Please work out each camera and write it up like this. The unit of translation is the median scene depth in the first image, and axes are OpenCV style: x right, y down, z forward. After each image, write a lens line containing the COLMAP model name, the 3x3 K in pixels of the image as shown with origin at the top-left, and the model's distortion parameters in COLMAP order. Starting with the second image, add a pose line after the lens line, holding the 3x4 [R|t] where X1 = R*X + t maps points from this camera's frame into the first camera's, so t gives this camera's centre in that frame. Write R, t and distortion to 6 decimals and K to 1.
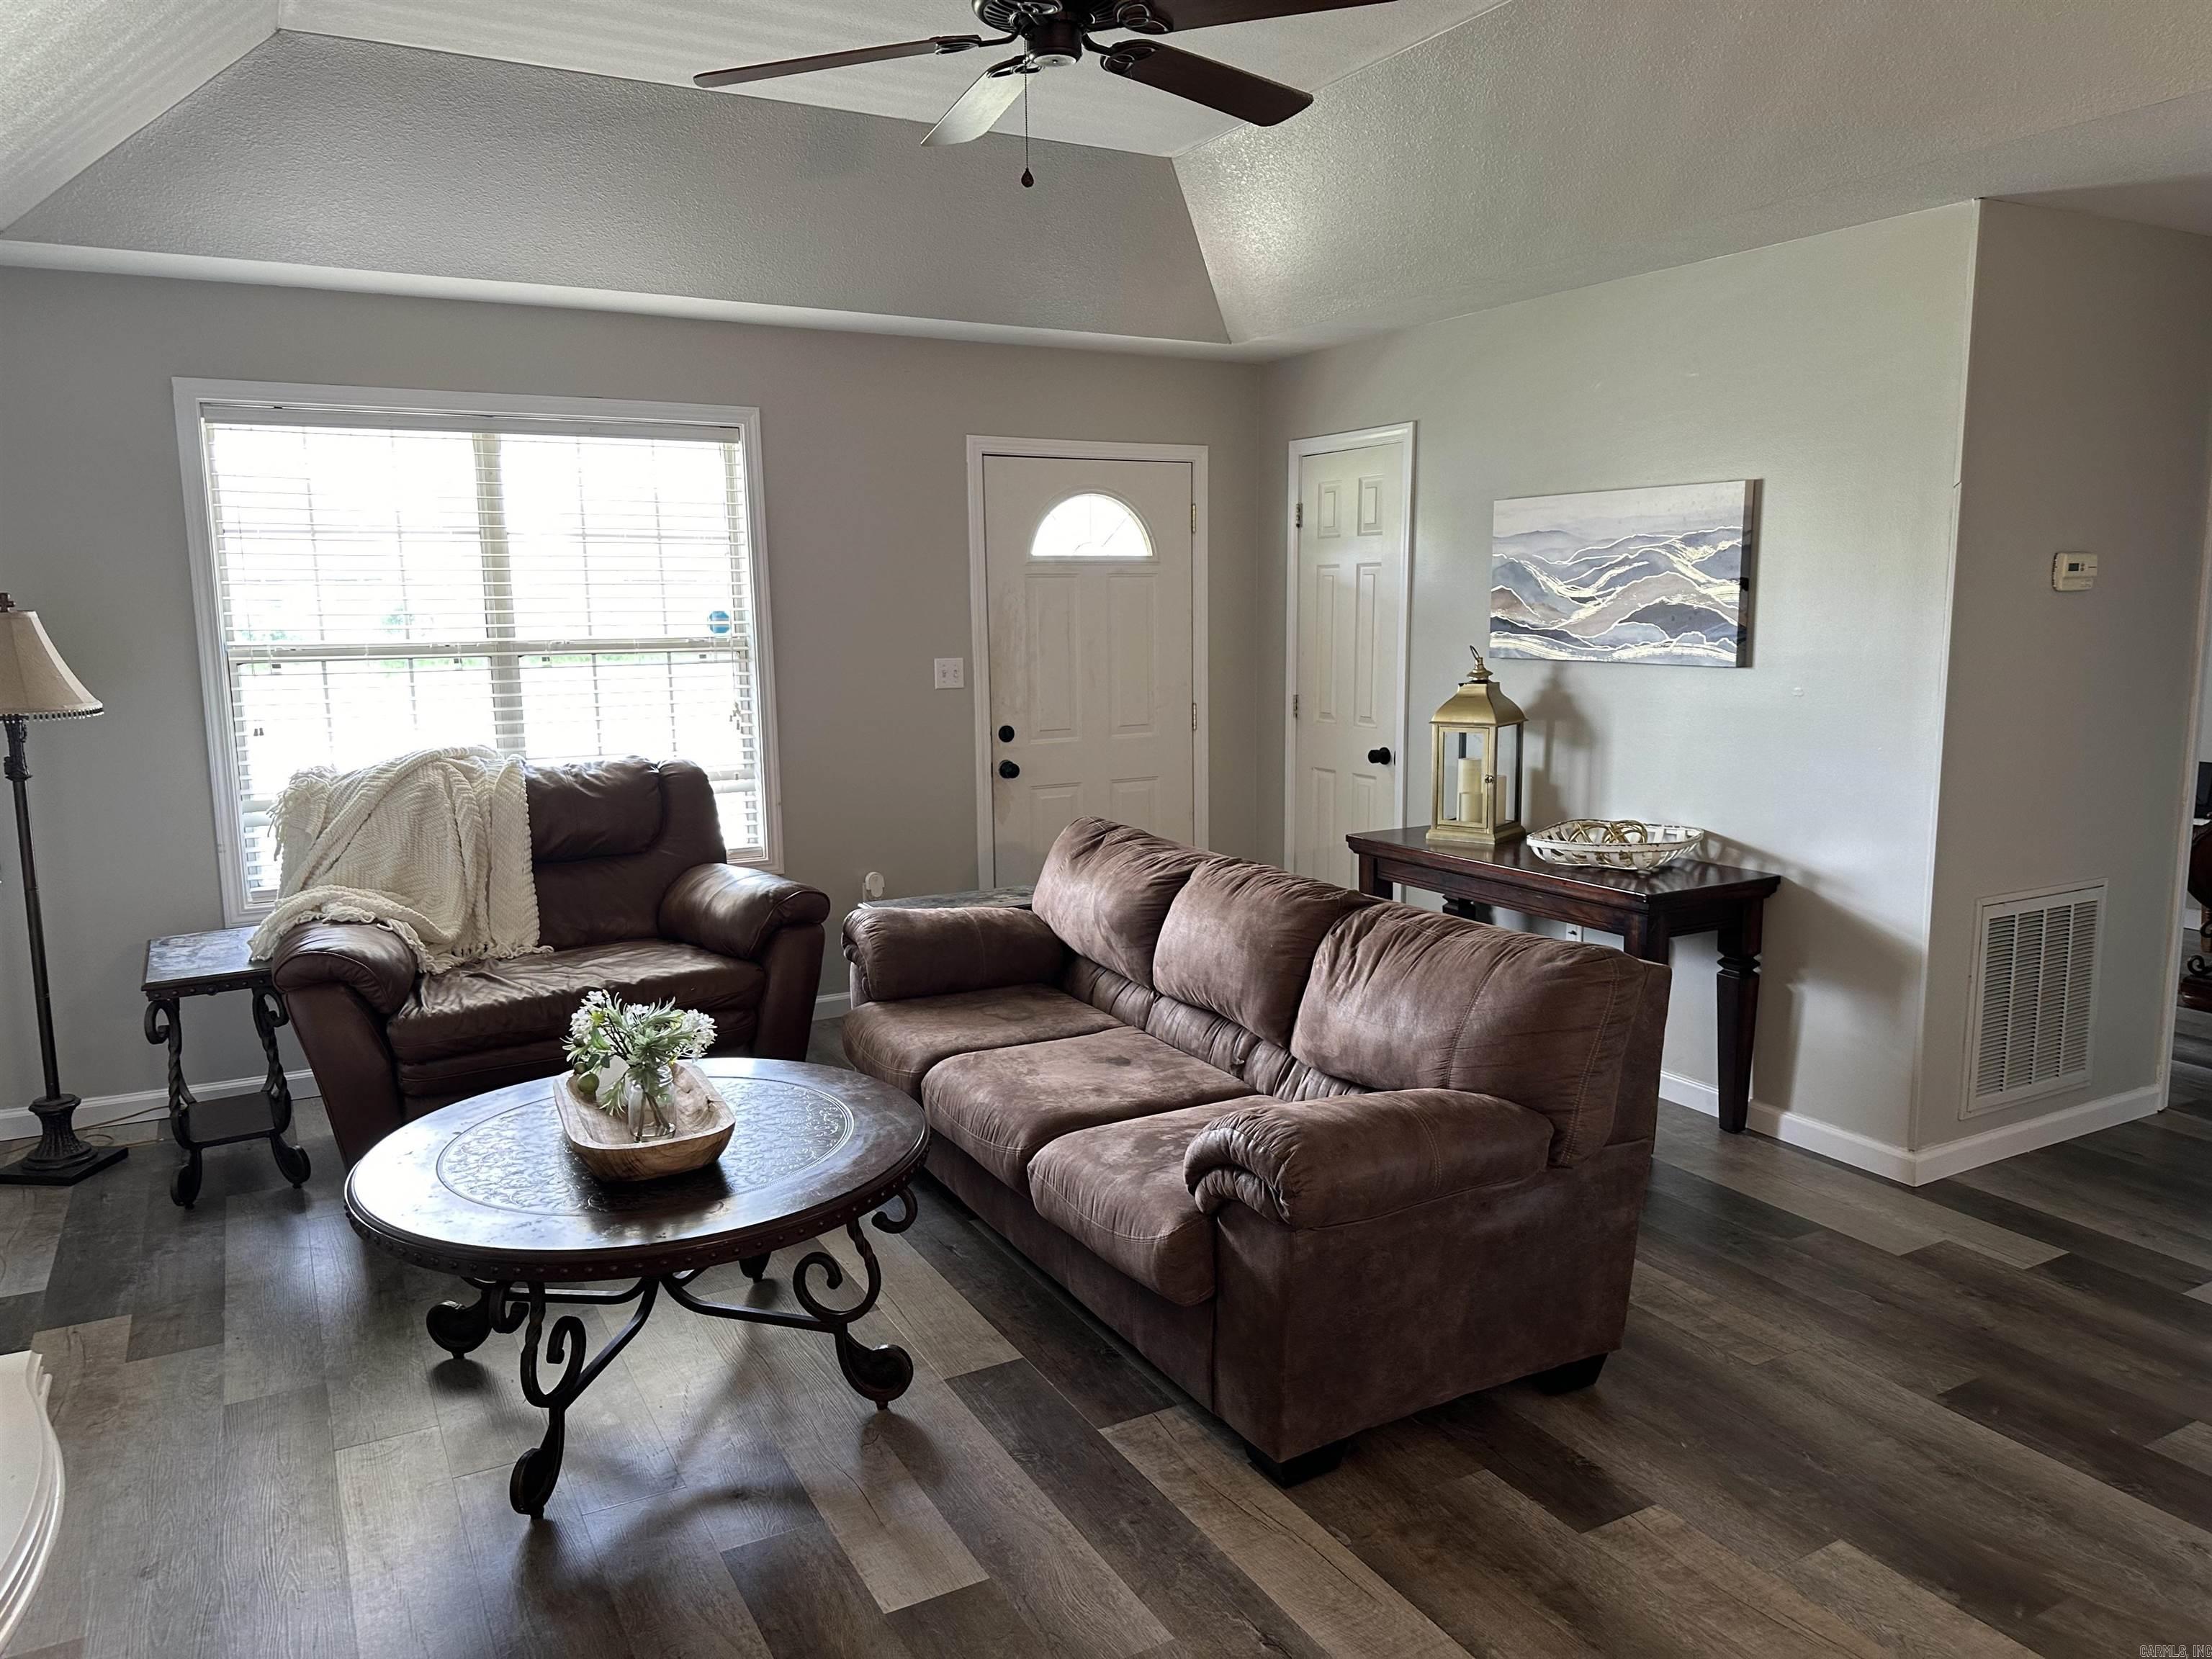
lens RADIAL K [[1549.7, 0, 1114.0], [0, 1549.7, 838.2], [0, 0, 1]] dist [0.116874, -0.152754]
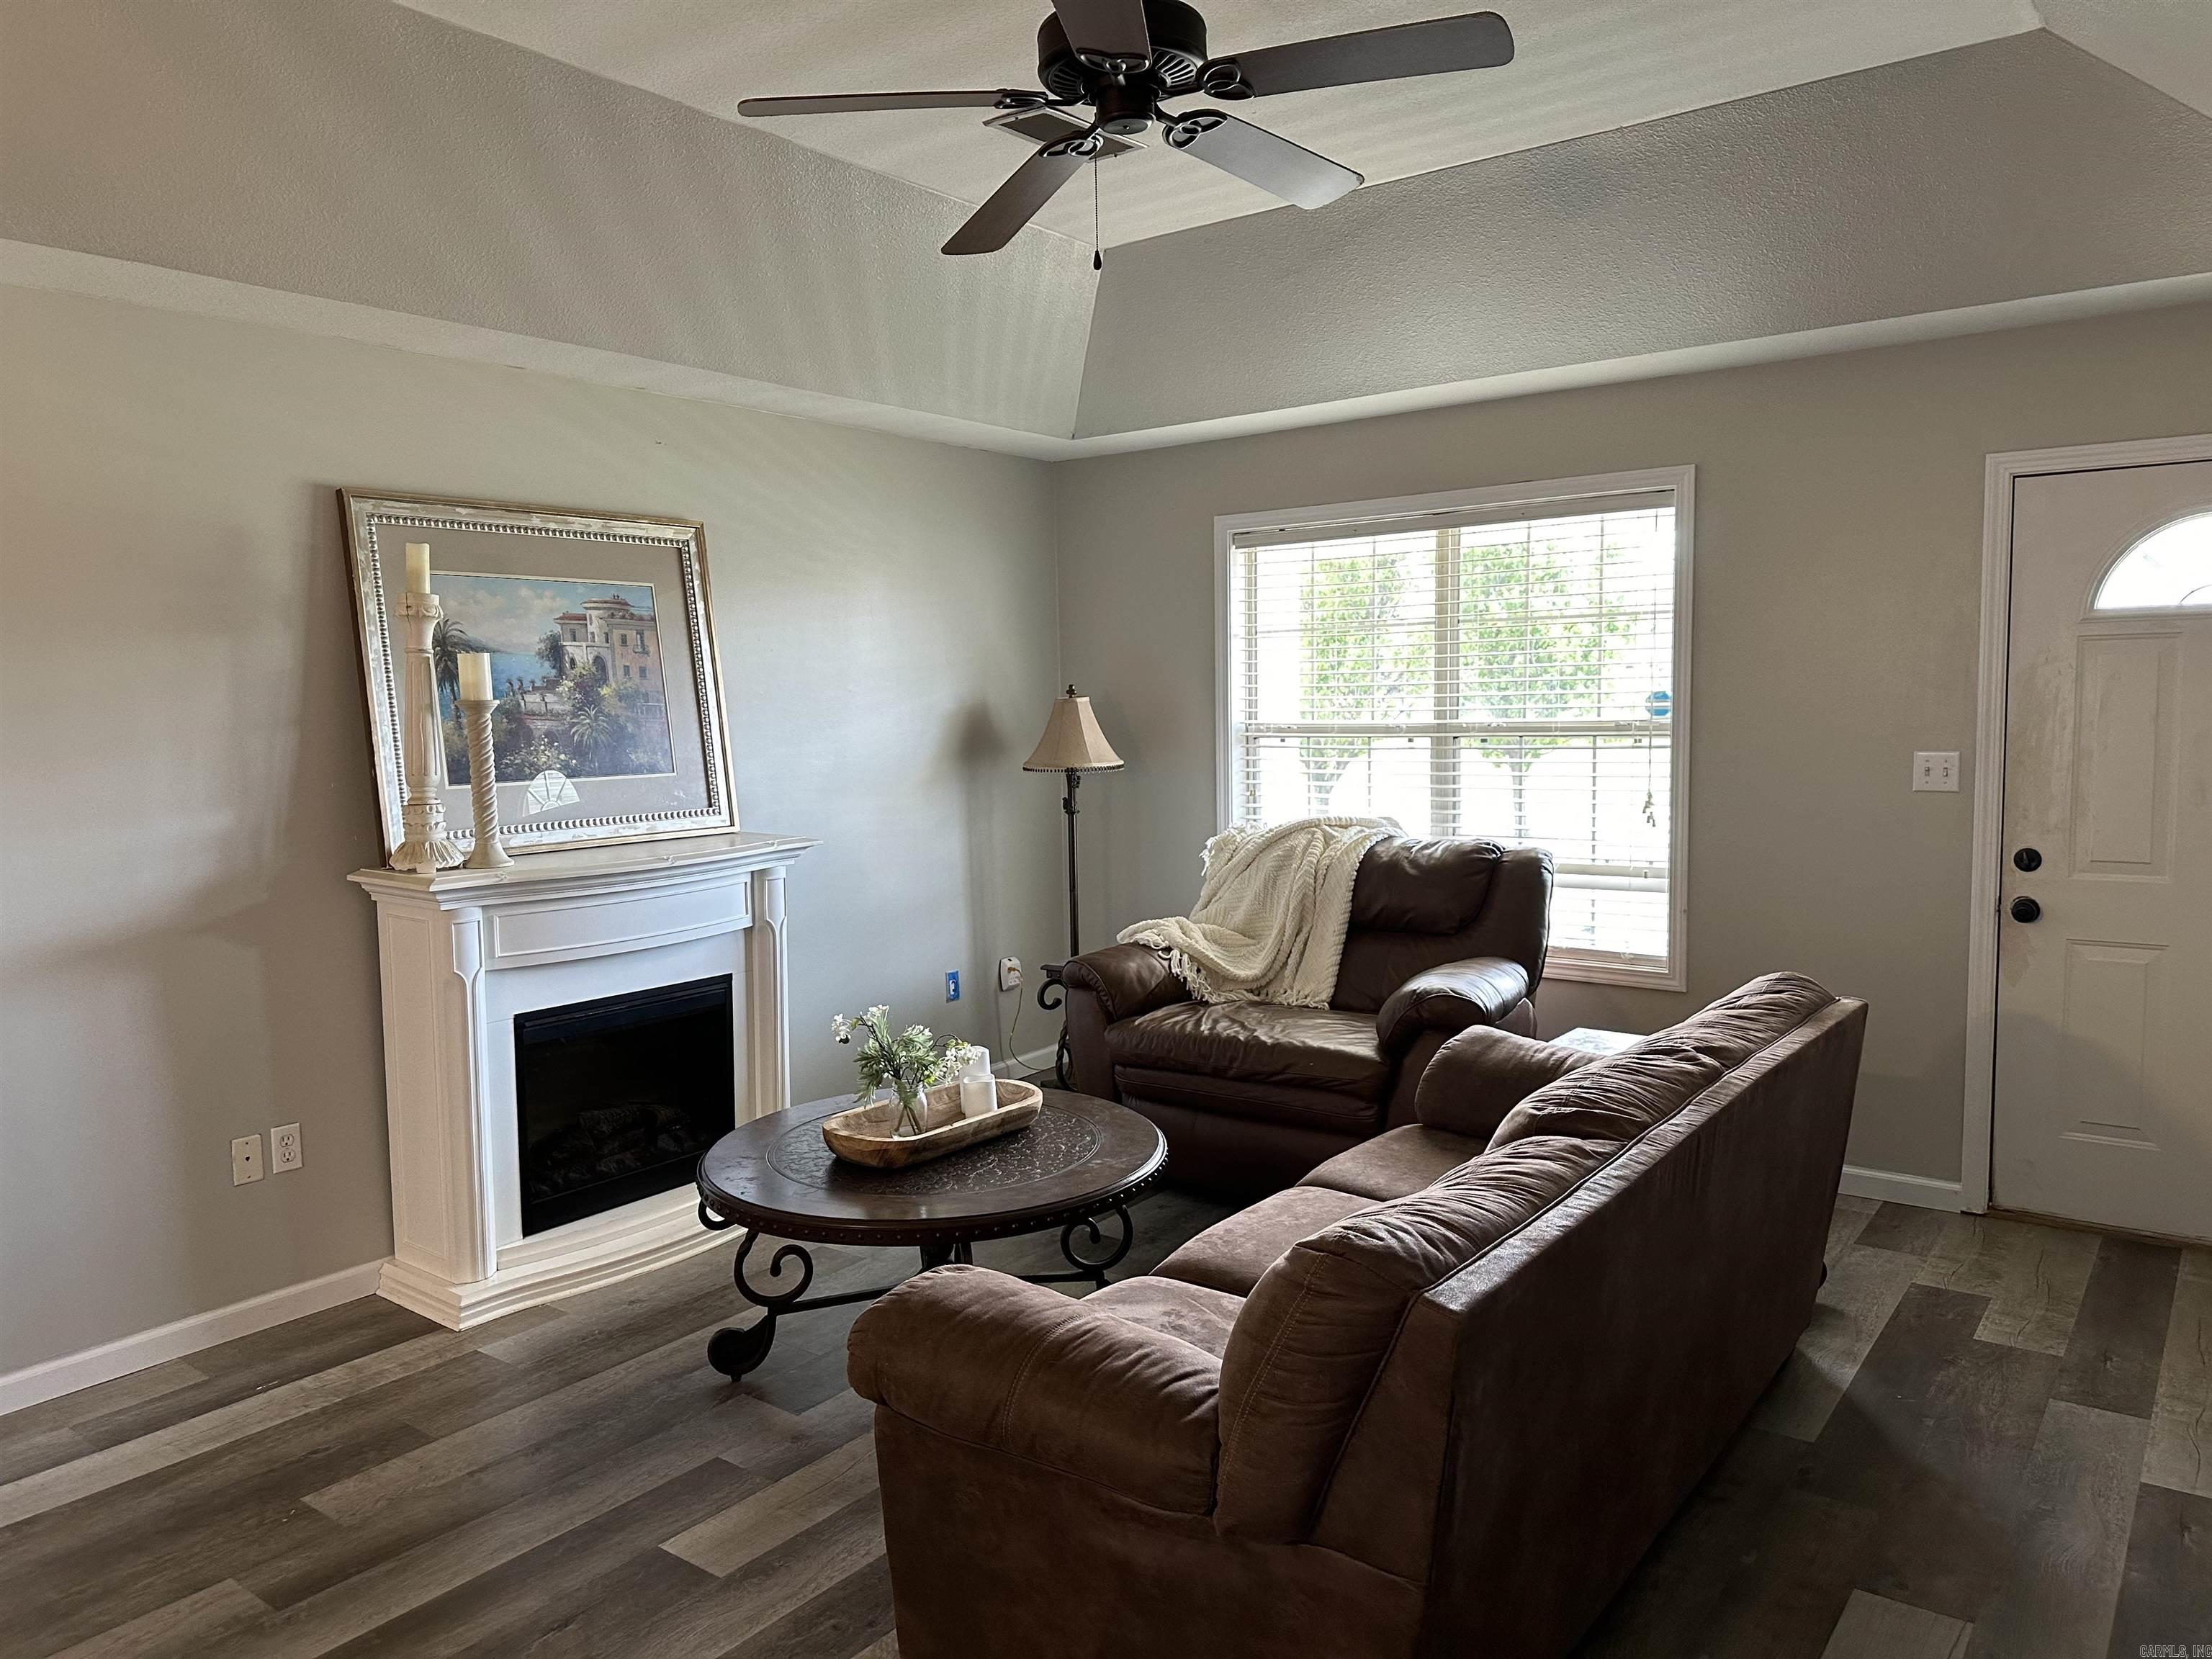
lens RADIAL K [[1560.4, 0, 1089.6], [0, 1560.4, 836.4], [0, 0, 1]] dist [0.089710, -0.100763]
pose [[0.402785, 0.083479, -0.911480, 0.613604], [-0.131566, 0.990771, 0.032601, -0.066201], [0.905790, 0.106789, 0.410050, 0.455083]]
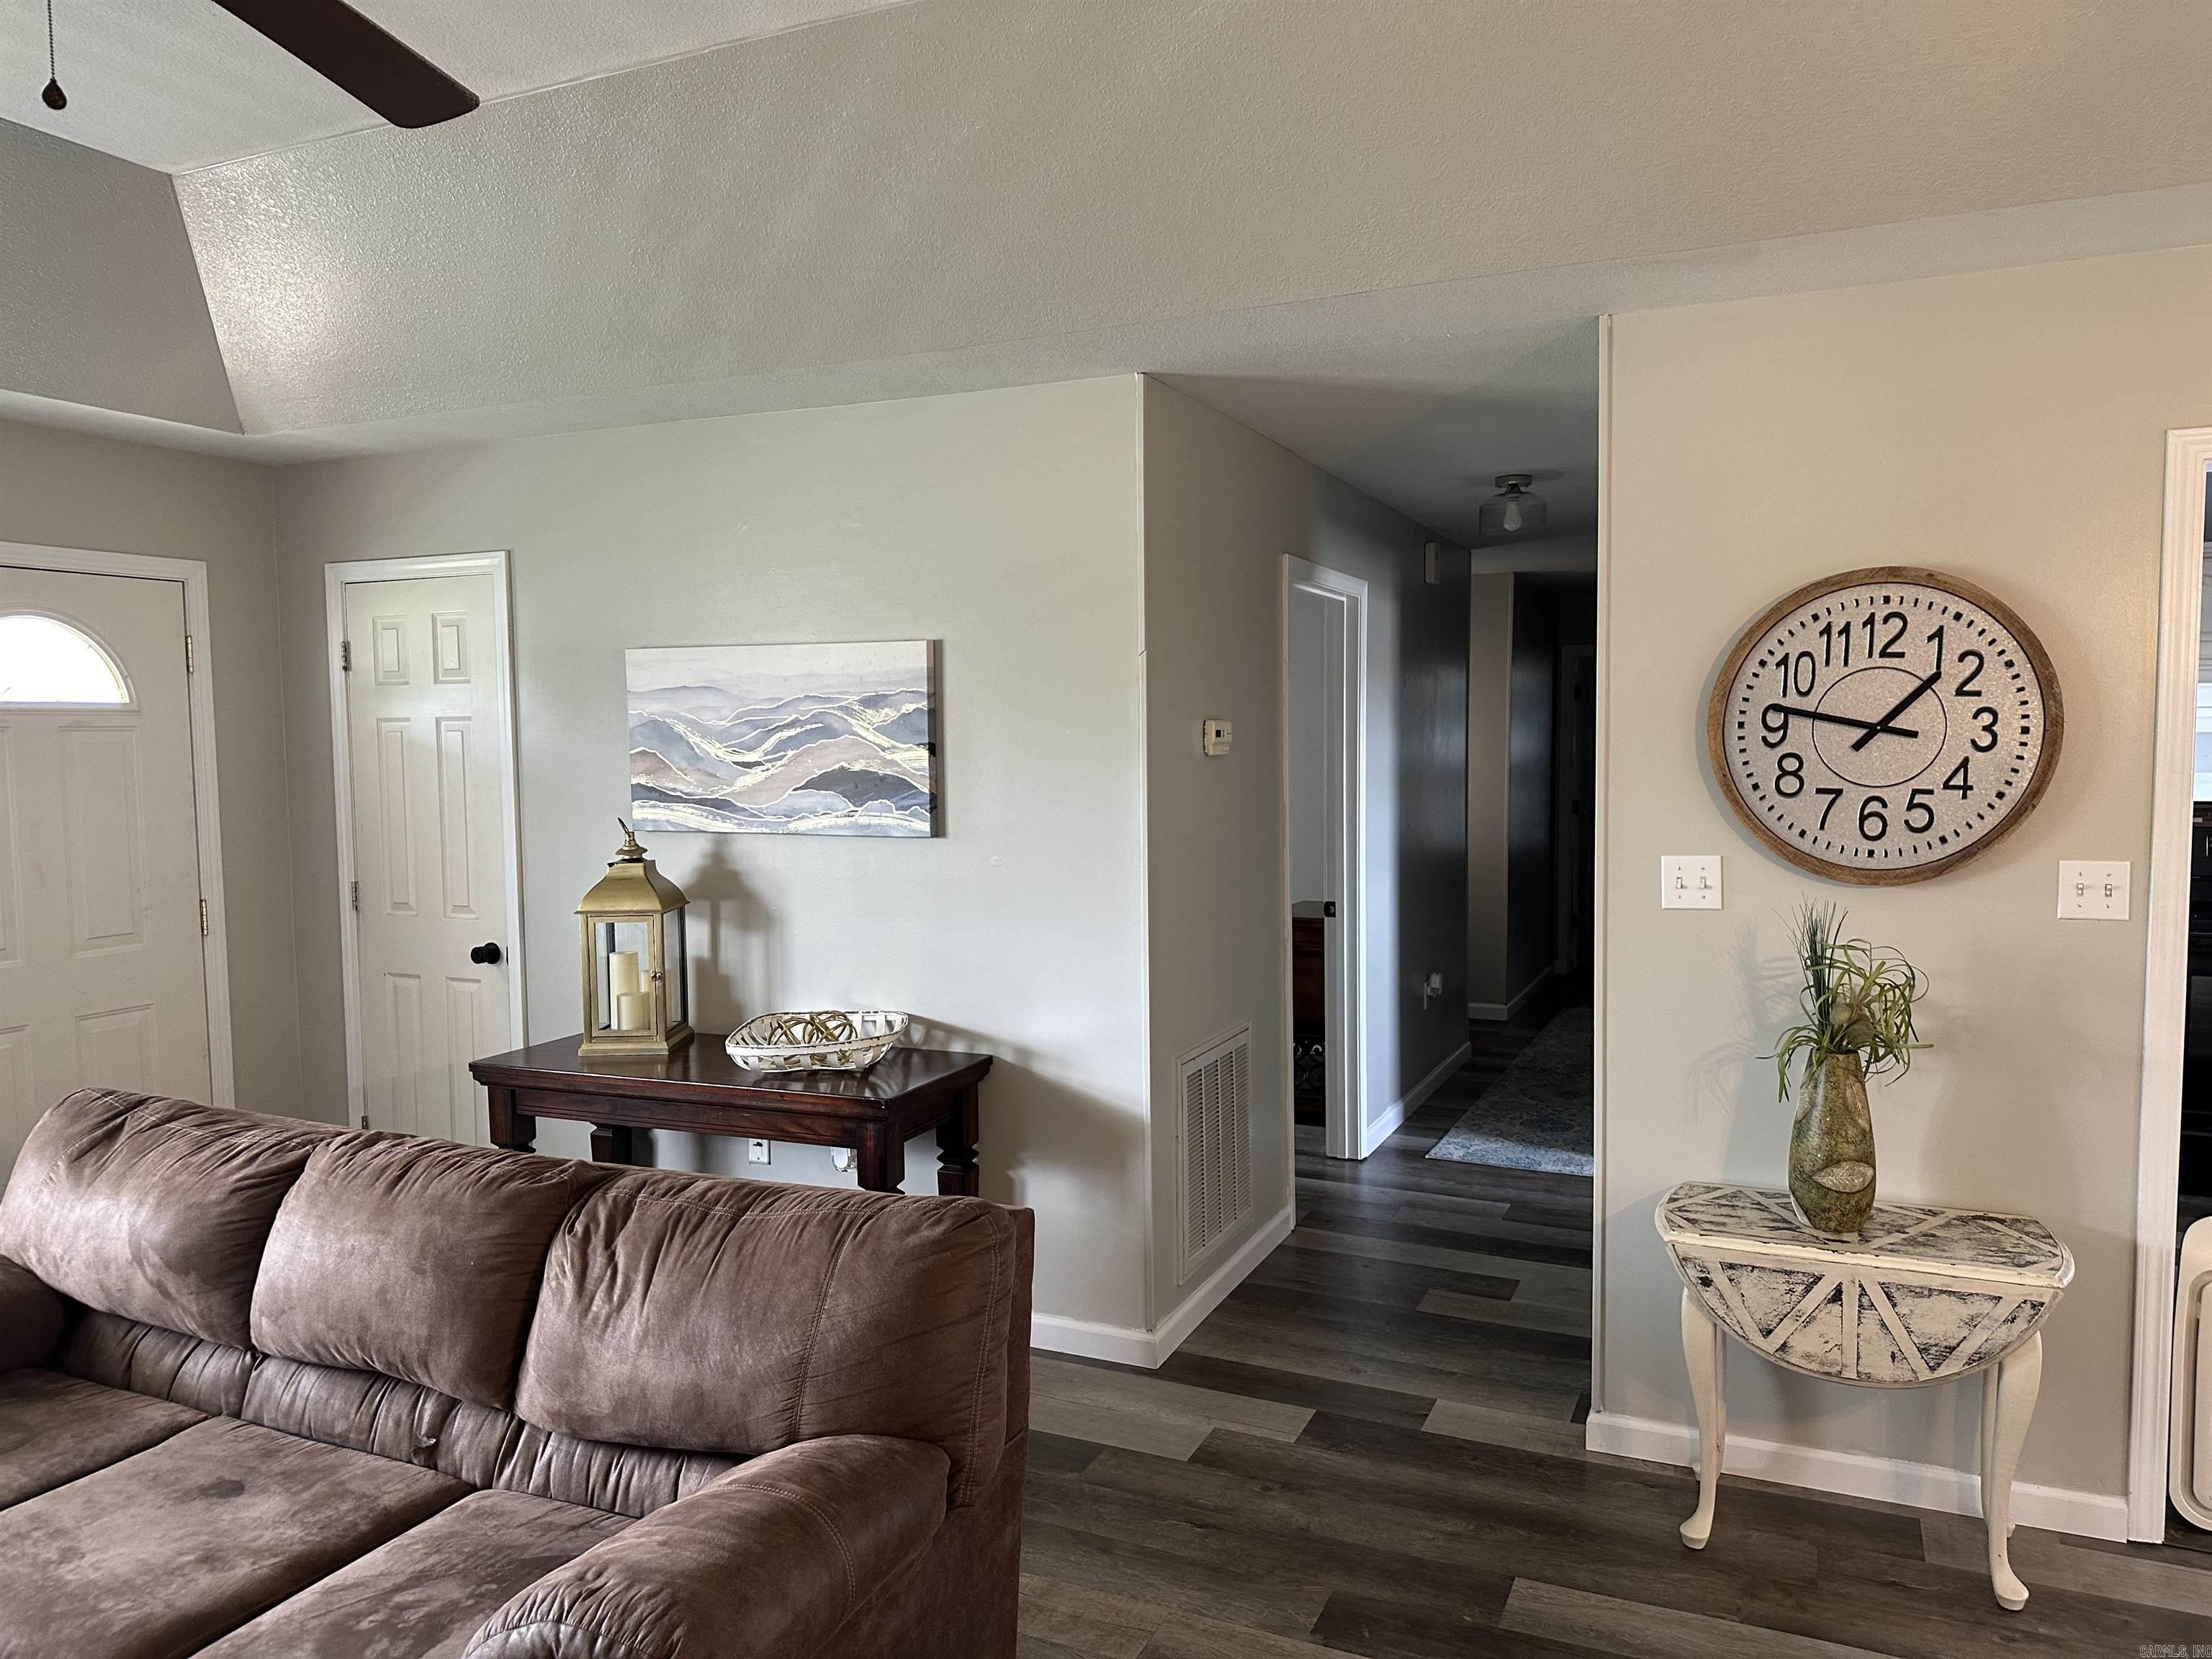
lens RADIAL K [[1555.8, 0, 1101.5], [0, 1555.8, 844.9], [0, 0, 1]] dist [0.043342, -0.055426]
pose [[0.804460, -0.039850, 0.592668, -0.071610], [0.094001, 0.993715, -0.060777, -0.042485], [-0.586521, 0.104604, 0.803150, 0.225612]]
